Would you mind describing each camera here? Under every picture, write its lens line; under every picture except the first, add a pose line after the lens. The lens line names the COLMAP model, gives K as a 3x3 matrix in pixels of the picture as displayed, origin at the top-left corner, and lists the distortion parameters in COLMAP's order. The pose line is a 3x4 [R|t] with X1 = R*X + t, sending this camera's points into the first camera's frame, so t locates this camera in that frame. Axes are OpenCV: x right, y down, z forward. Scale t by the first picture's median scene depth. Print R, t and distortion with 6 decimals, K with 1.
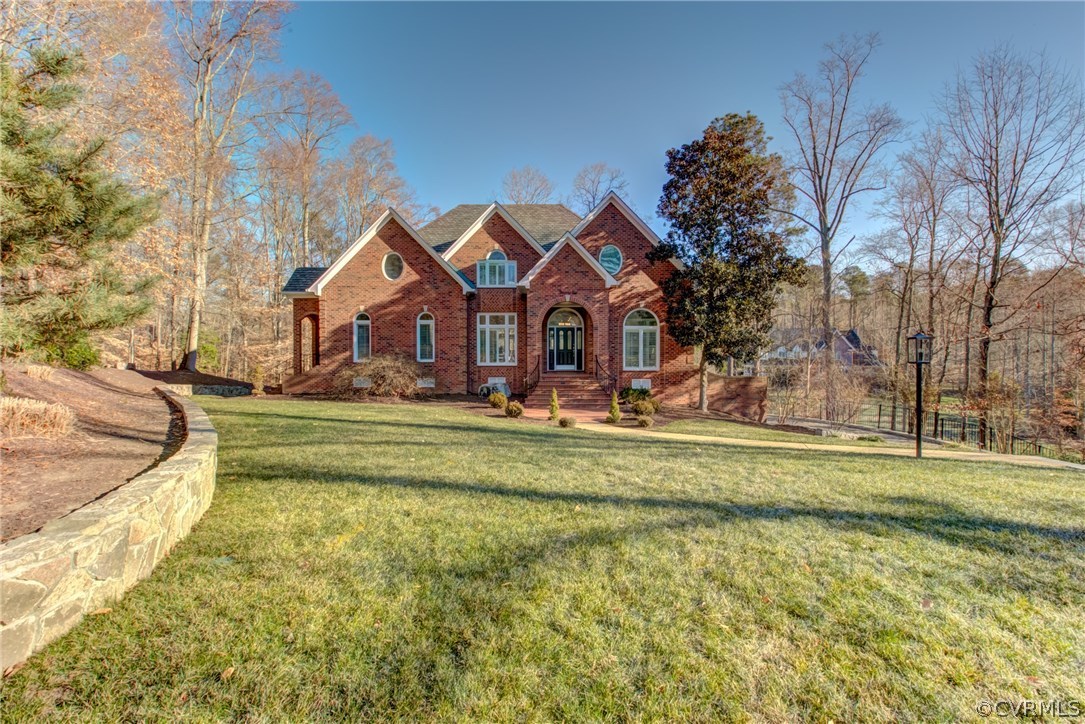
lens RADIAL K [[523.4, 0, 542.5], [0, 523.4, 362.0], [0, 0, 1]] dist [-0.000256, -0.000099]
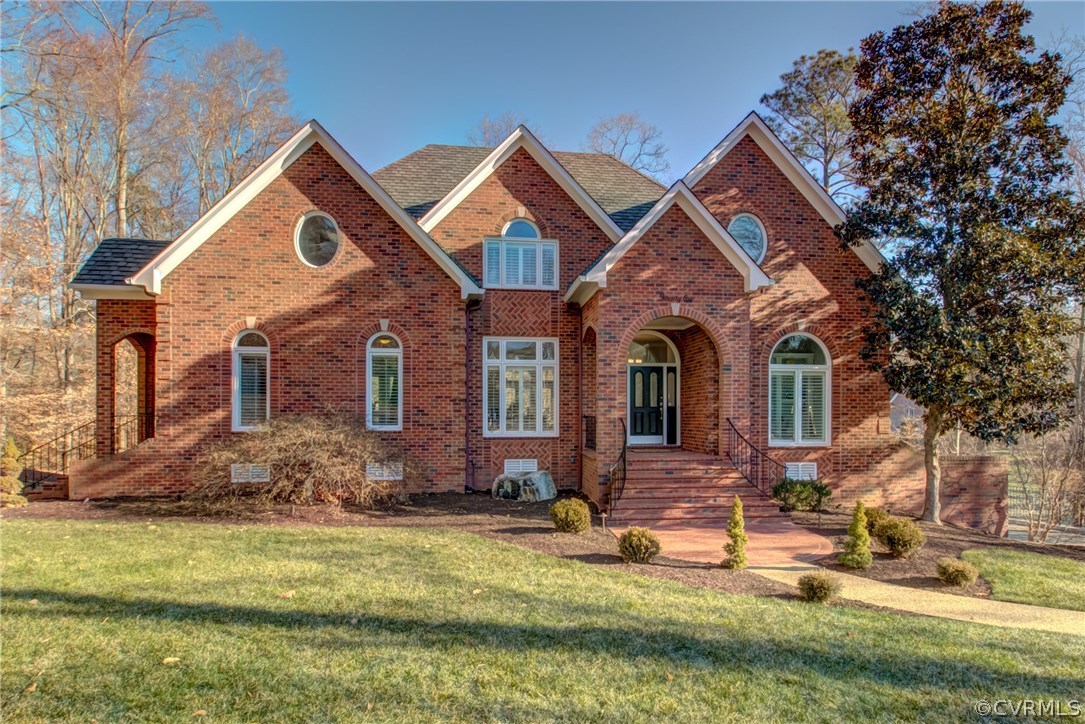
lens RADIAL K [[716.6, 0, 592.3], [0, 716.6, 411.8], [0, 0, 1]] dist [0.008124, 0.004755]
pose [[0.987478, 0.002605, 0.157735, -0.134089], [-0.000488, 0.999909, -0.013457, -0.009124], [-0.157756, 0.013212, 0.987390, 0.282819]]
